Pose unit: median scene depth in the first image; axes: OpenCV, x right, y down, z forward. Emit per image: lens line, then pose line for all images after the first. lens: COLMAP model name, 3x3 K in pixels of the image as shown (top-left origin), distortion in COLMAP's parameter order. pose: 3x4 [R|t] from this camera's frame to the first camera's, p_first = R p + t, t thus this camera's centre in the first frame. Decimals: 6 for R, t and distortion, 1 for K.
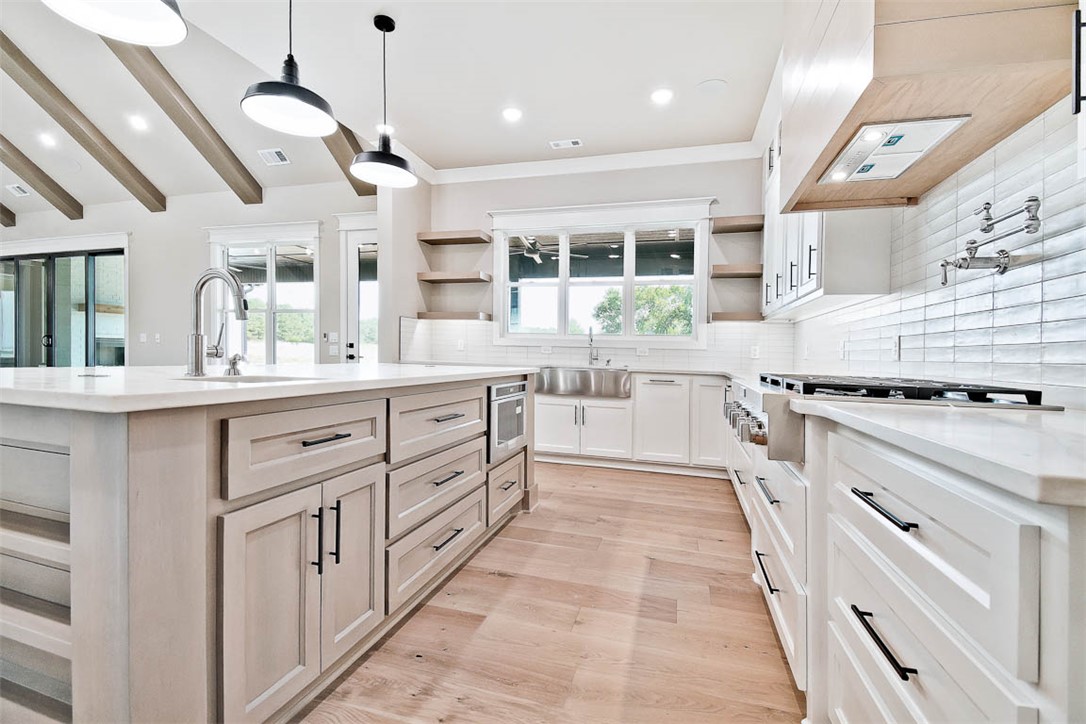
lens RADIAL K [[488.5, 0, 537.4], [0, 488.5, 357.8], [0, 0, 1]] dist [-0.012898, -0.000864]
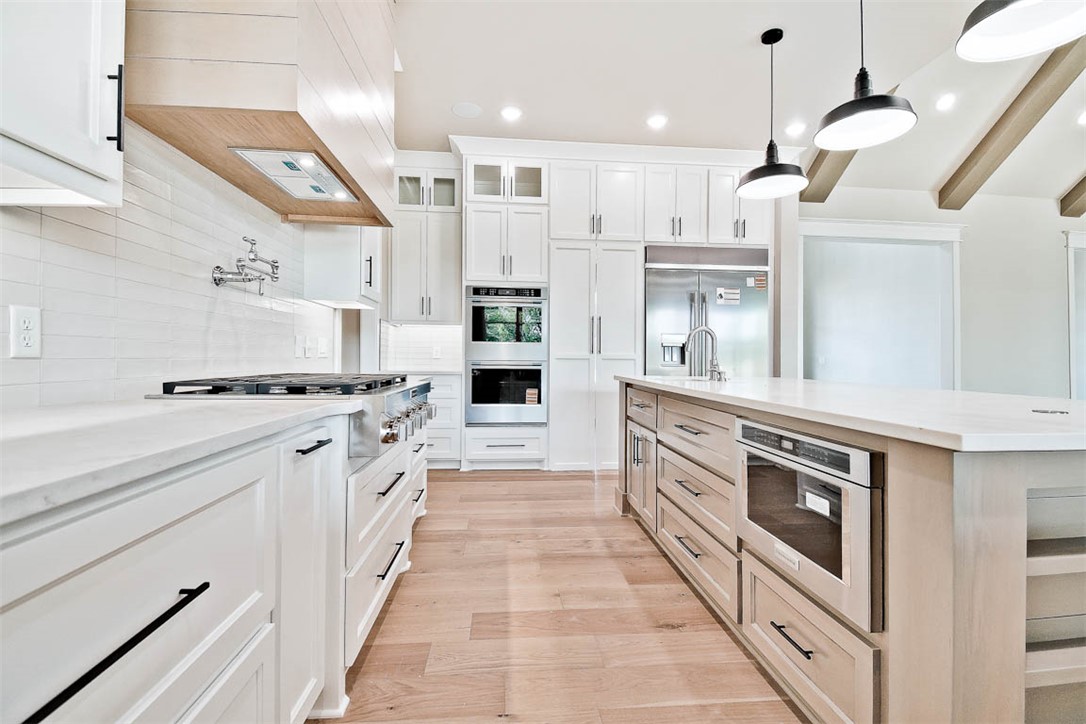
lens RADIAL K [[488.5, 0, 537.4], [0, 488.5, 357.8], [0, 0, 1]] dist [-0.012898, -0.000864]
pose [[-0.935698, -0.023365, -0.352027, 0.517638], [-0.023879, 0.999711, -0.002882, -0.016259], [0.351993, 0.005710, -0.935985, 1.951277]]
